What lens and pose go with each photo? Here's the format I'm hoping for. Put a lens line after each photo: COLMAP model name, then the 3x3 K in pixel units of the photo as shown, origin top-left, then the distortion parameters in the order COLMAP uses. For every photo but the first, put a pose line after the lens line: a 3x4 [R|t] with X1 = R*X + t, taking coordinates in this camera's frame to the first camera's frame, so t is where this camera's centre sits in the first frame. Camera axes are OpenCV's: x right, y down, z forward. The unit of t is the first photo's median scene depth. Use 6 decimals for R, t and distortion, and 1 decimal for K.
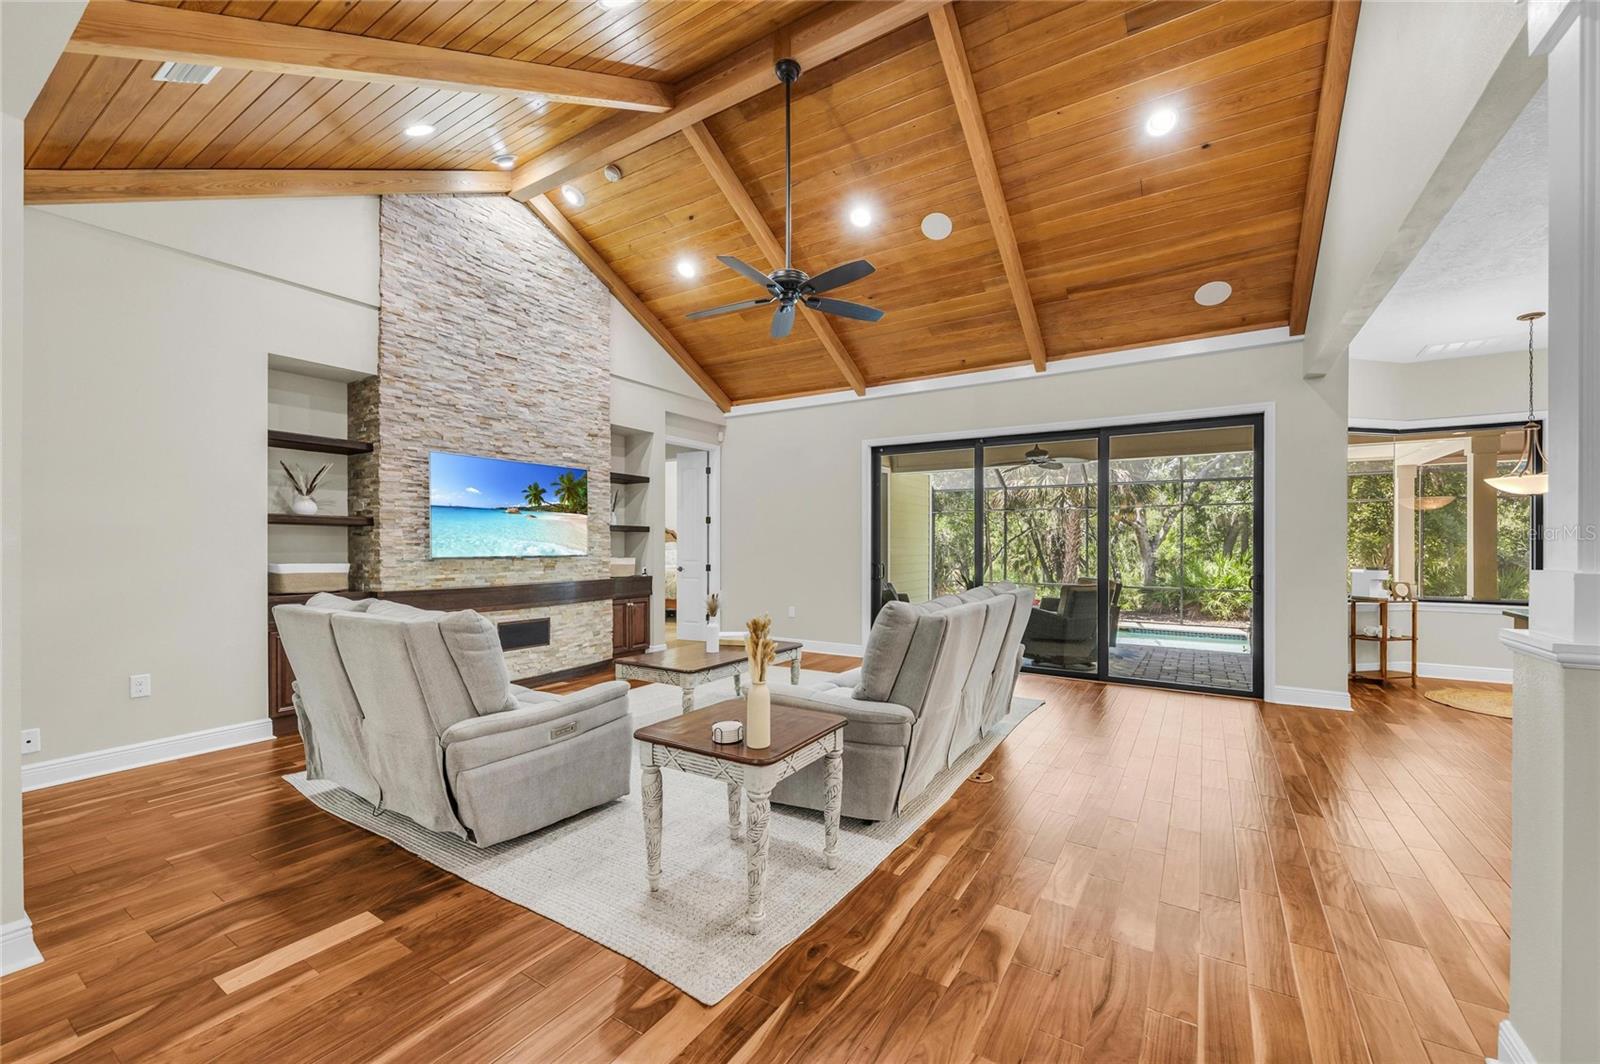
lens RADIAL K [[628.4, 0, 808.4], [0, 628.4, 545.5], [0, 0, 1]] dist [0.013814, -0.006333]
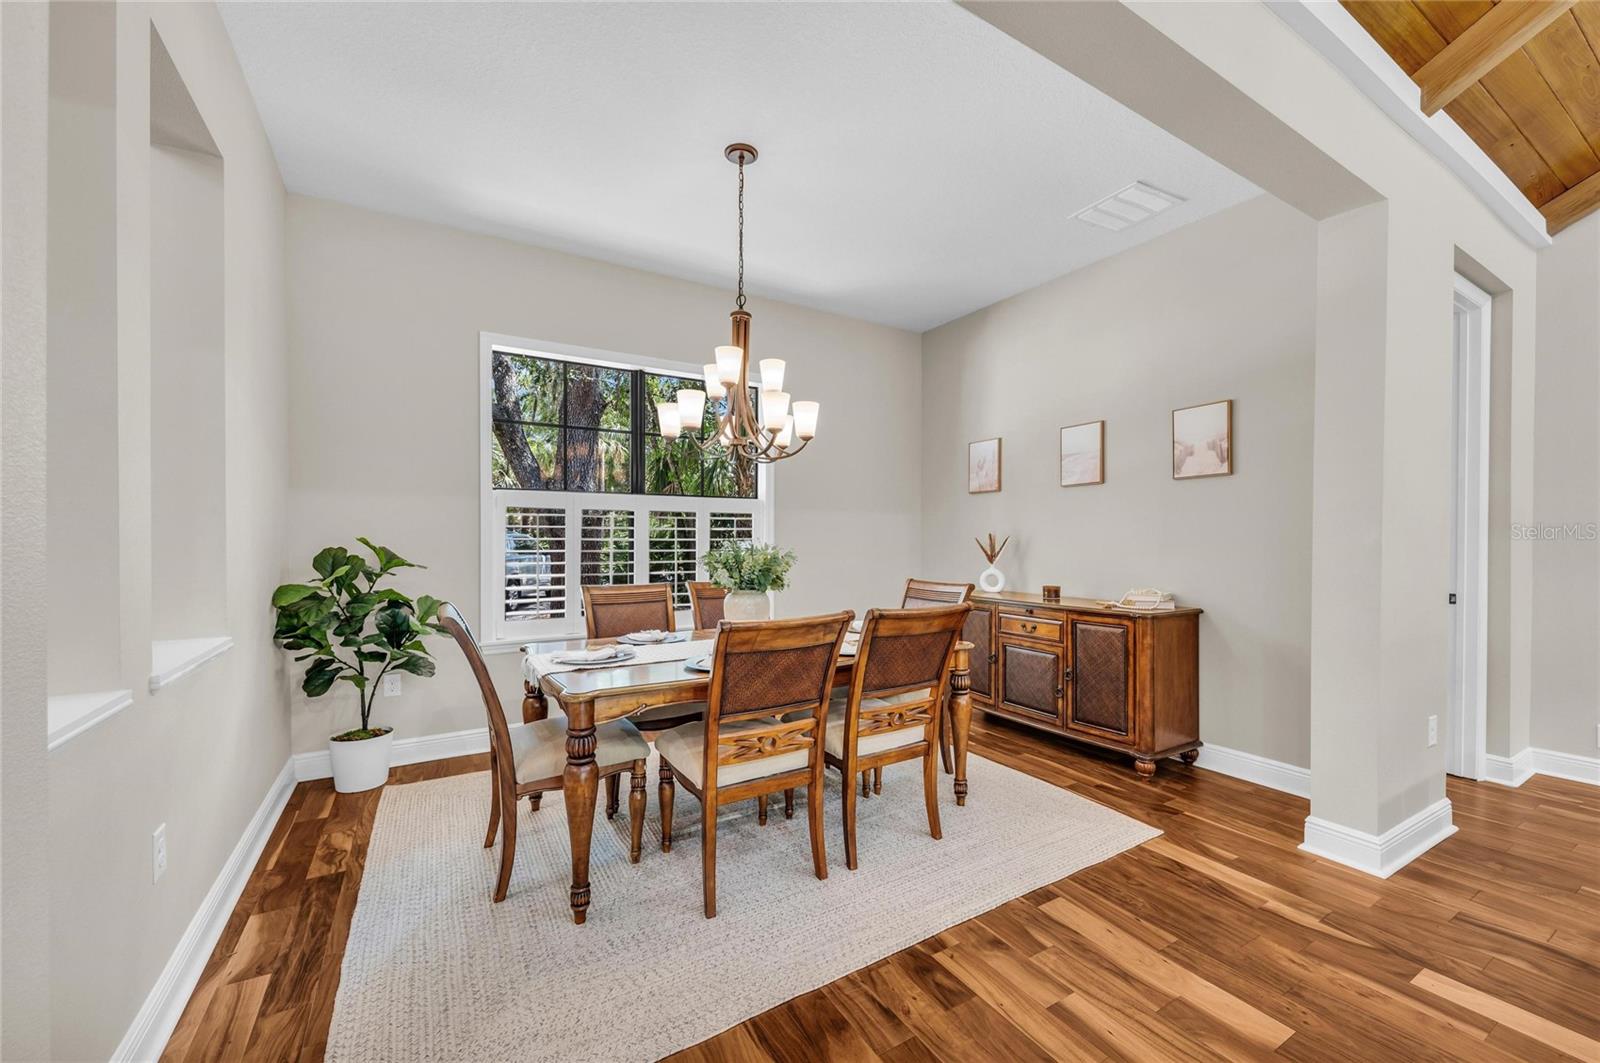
lens RADIAL K [[628.4, 0, 808.4], [0, 628.4, 545.0], [0, 0, 1]] dist [0.013814, -0.006333]
pose [[-0.452142, 0.010692, -0.891882, 0.133268], [-0.006648, 0.999860, 0.015357, -0.000774], [0.891921, 0.012873, -0.452007, 0.188030]]
